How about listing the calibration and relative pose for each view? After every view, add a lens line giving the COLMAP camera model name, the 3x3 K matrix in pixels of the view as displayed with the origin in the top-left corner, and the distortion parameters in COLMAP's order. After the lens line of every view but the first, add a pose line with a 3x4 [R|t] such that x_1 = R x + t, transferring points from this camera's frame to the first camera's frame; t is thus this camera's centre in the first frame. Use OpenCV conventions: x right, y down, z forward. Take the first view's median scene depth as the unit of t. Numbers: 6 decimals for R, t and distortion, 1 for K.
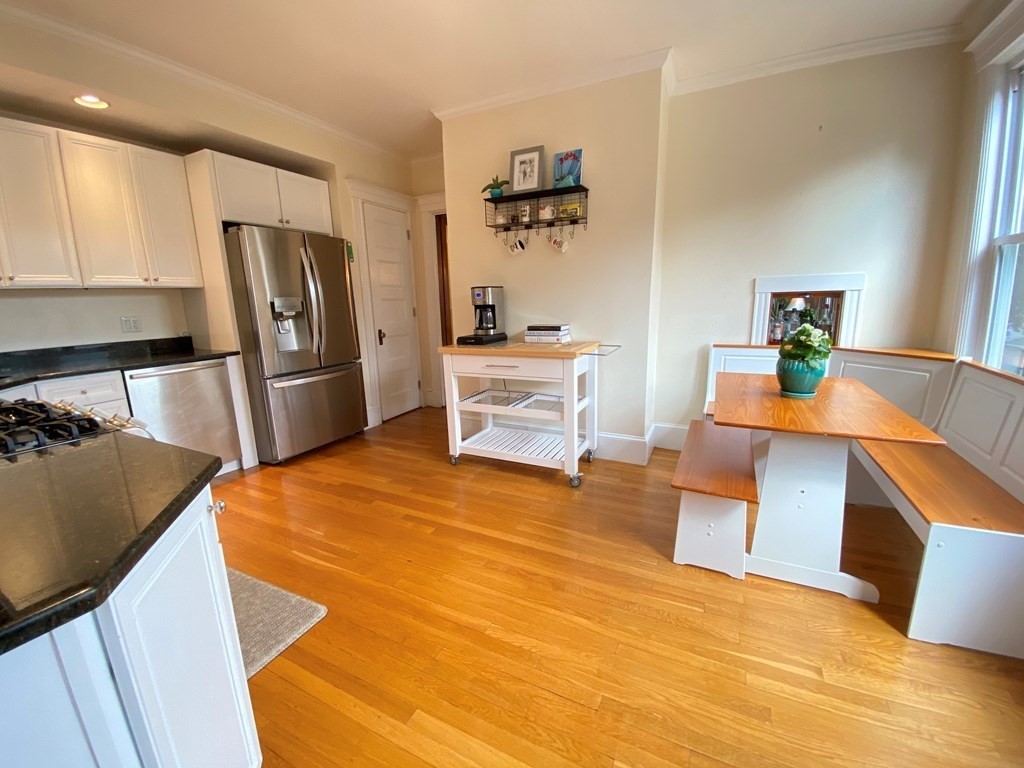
lens RADIAL K [[413.8, 0, 517.3], [0, 413.8, 380.6], [0, 0, 1]] dist [0.022179, -0.021766]
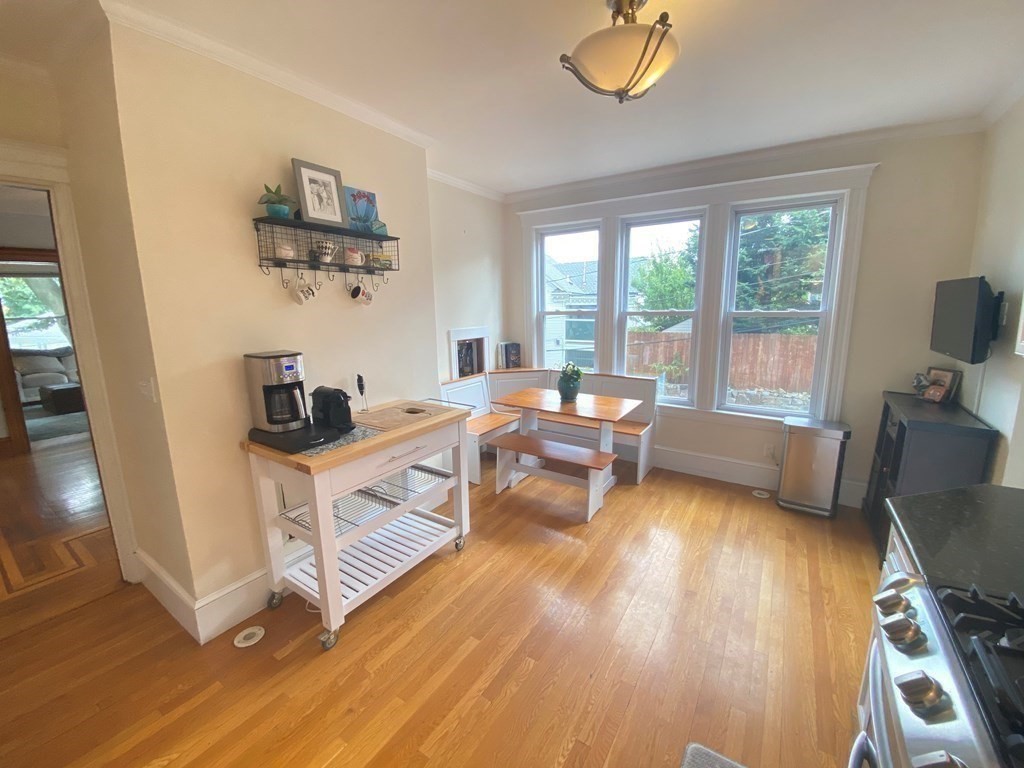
lens RADIAL K [[413.8, 0, 517.3], [0, 413.8, 380.6], [0, 0, 1]] dist [0.022179, -0.021766]
pose [[0.120571, -0.149944, 0.981315, -0.698161], [0.210434, 0.969922, 0.122348, -0.202401], [-0.970145, 0.191750, 0.148497, 0.612836]]
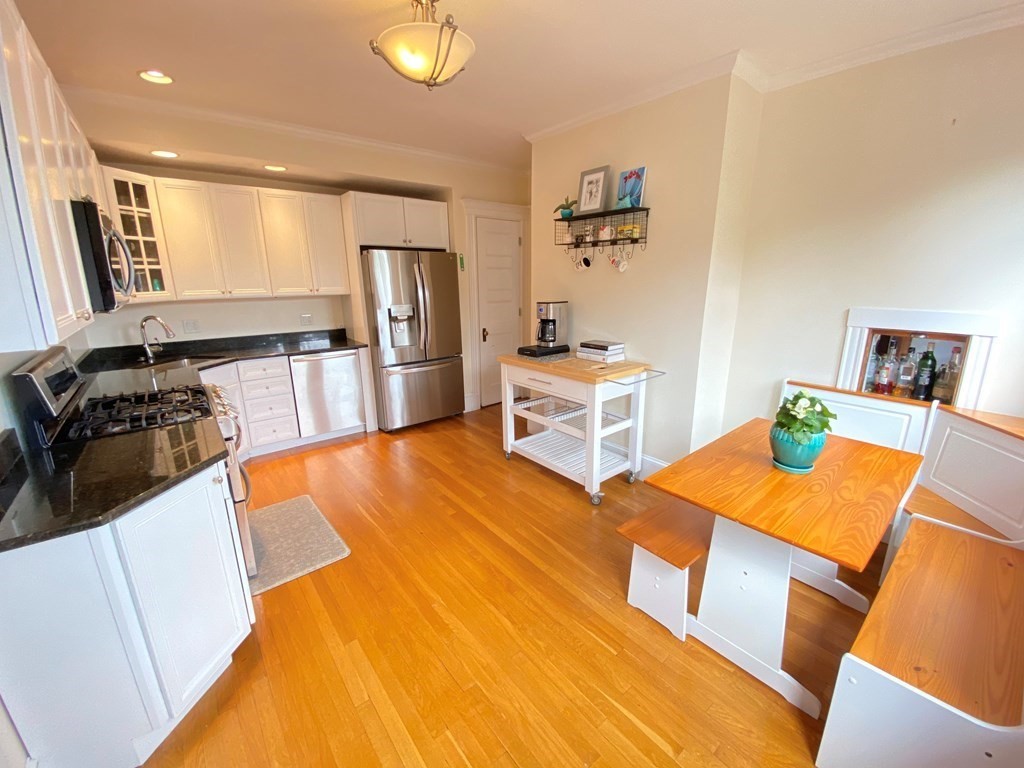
lens RADIAL K [[413.8, 0, 517.3], [0, 413.8, 380.6], [0, 0, 1]] dist [0.022179, -0.021766]
pose [[0.912103, 0.115542, -0.393341, 0.304567], [-0.093526, 0.992806, 0.074758, -0.101601], [0.399149, -0.031399, 0.916348, -0.020325]]
